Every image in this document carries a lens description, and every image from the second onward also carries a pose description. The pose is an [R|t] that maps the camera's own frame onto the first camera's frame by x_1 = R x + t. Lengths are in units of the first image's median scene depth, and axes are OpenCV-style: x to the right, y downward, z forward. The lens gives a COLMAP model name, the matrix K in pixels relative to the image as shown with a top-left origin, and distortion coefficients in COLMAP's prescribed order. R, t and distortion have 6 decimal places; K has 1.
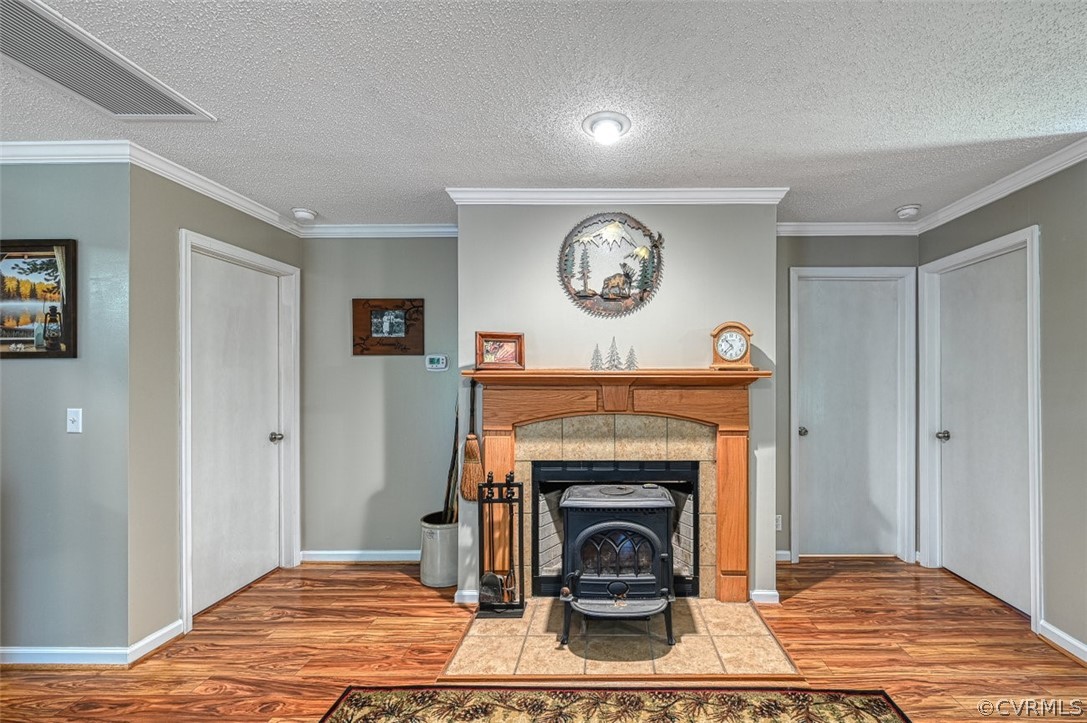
lens RADIAL K [[454.2, 0, 609.0], [0, 454.2, 373.8], [0, 0, 1]] dist [0.000680, 0.000015]
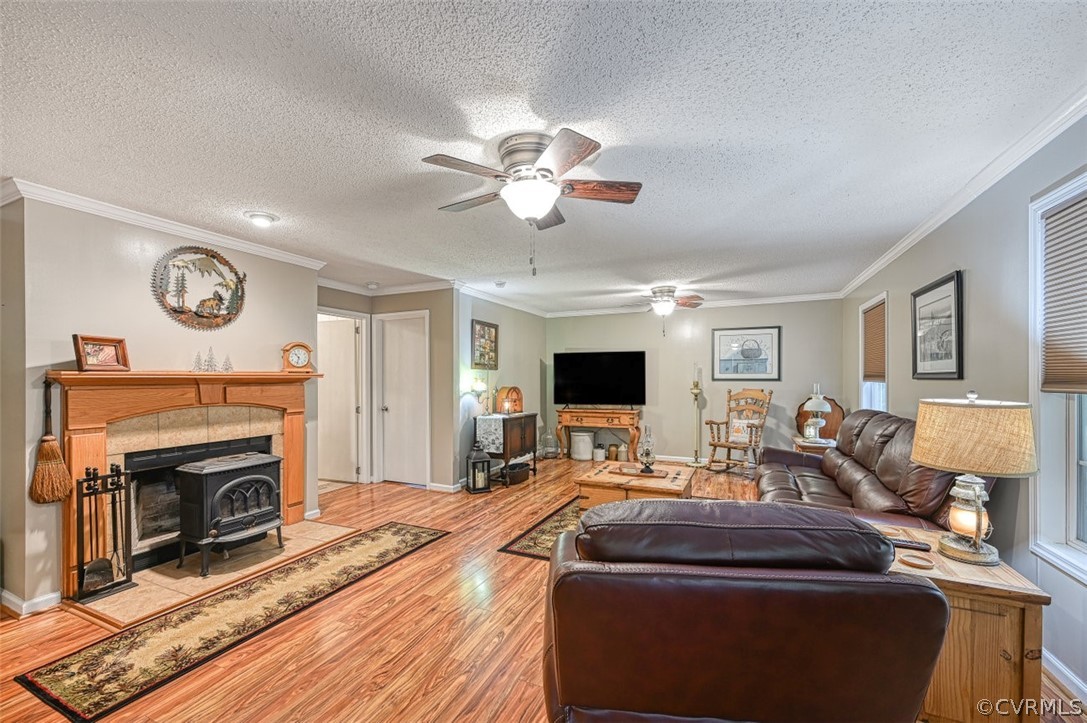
lens RADIAL K [[436.6, 0, 540.6], [0, 436.6, 378.9], [0, 0, 1]] dist [0.001264, 0.000152]
pose [[0.411892, -0.005391, 0.911217, -0.731964], [-0.000049, 0.999982, 0.005938, 0.003558], [-0.911233, -0.002491, 0.411884, -0.368776]]
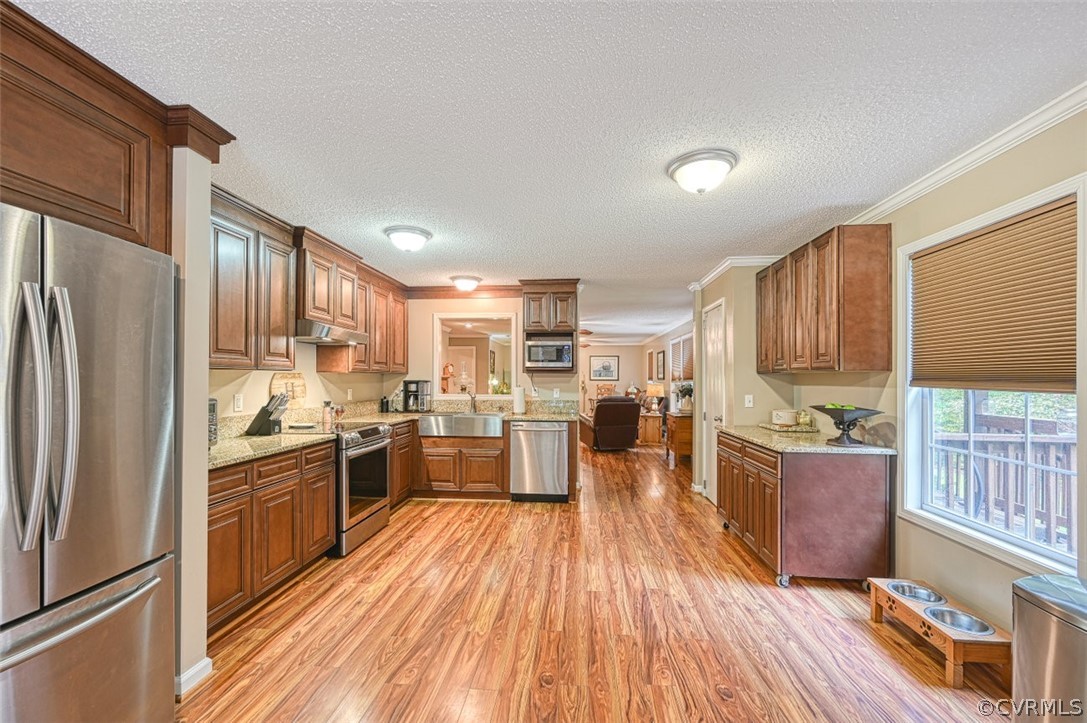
lens RADIAL K [[436.6, 0, 540.6], [0, 436.6, 378.9], [0, 0, 1]] dist [0.001264, 0.000152]
pose [[0.086183, -0.001241, 0.996279, -3.295338], [-0.009806, 0.999950, 0.002094, 0.005541], [-0.996231, -0.009950, 0.086167, -0.099486]]
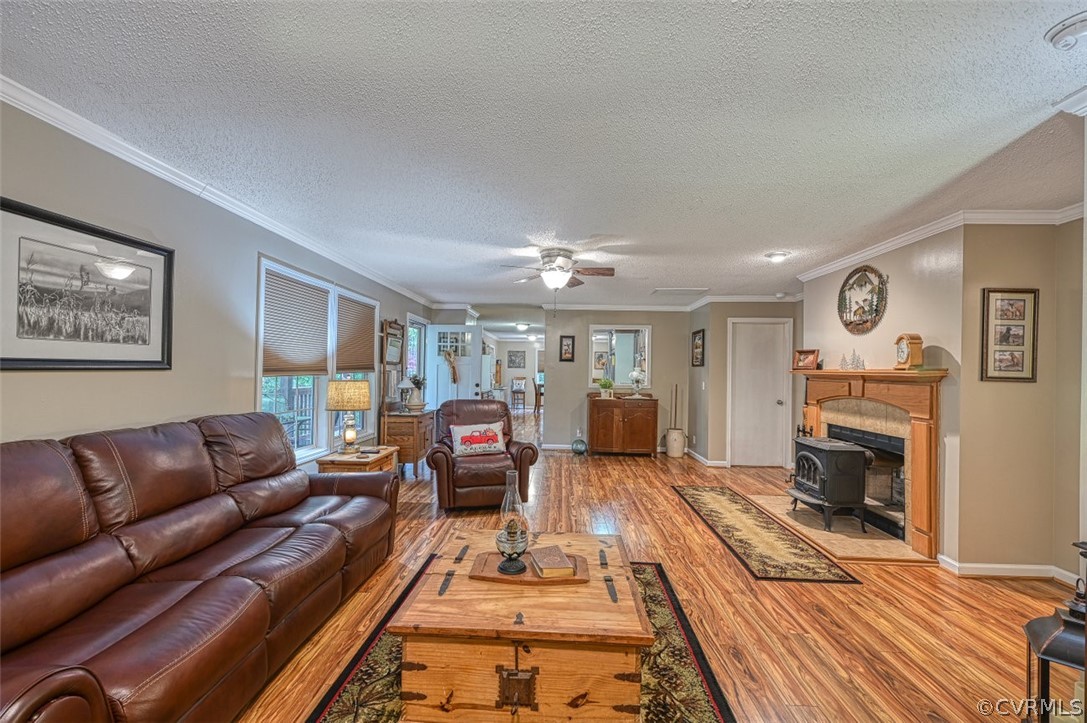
lens RADIAL K [[436.6, 0, 540.6], [0, 436.6, 378.9], [0, 0, 1]] dist [0.001264, 0.000152]
pose [[-0.040110, 0.020525, -0.998984, 1.526160], [-0.009695, 0.999734, 0.020929, 0.001502], [0.999148, 0.010524, -0.039900, -0.009825]]
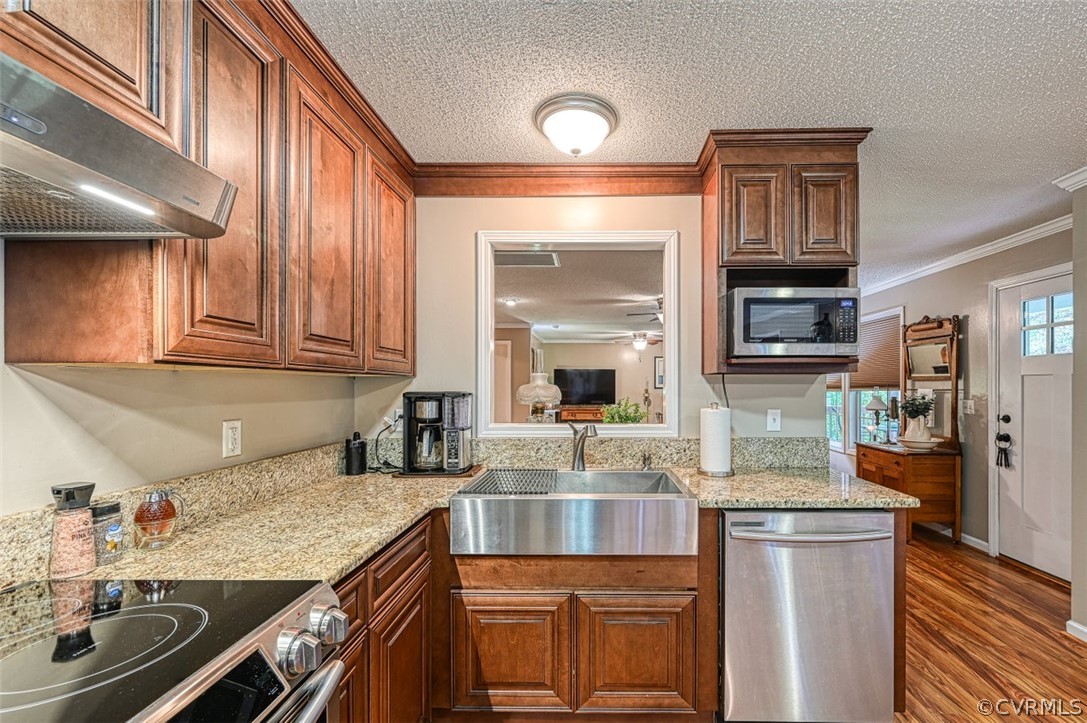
lens RADIAL K [[451.0, 0, 586.2], [0, 451.0, 384.8], [0, 0, 1]] dist [0.000626, -0.000019]
pose [[0.009680, 0.003115, 0.999948, -2.188617], [-0.005873, 0.999978, -0.003058, 0.009399], [-0.999936, -0.005843, 0.009698, 0.353361]]
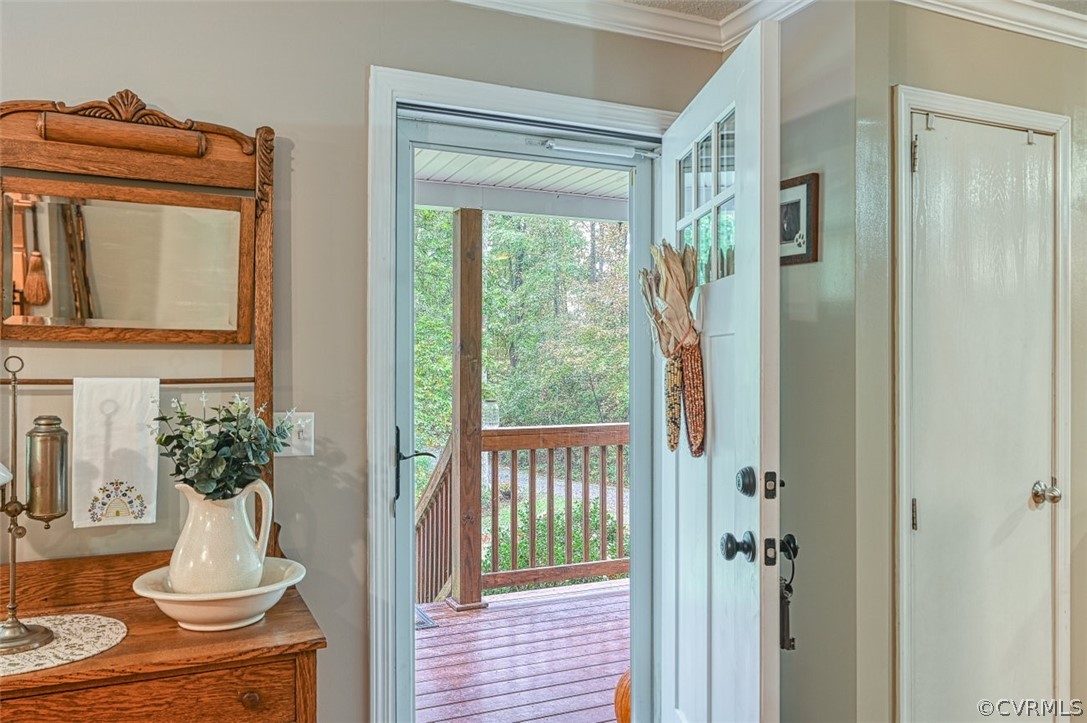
lens RADIAL K [[834.4, 0, 543.5], [0, 834.4, 361.5], [0, 0, 1]] dist [0.002995, 0.001237]
pose [[-0.908821, -0.002207, -0.417180, -0.619735], [0.001338, 0.999965, -0.008205, 0.003616], [0.417183, -0.008015, -0.908787, 0.011625]]
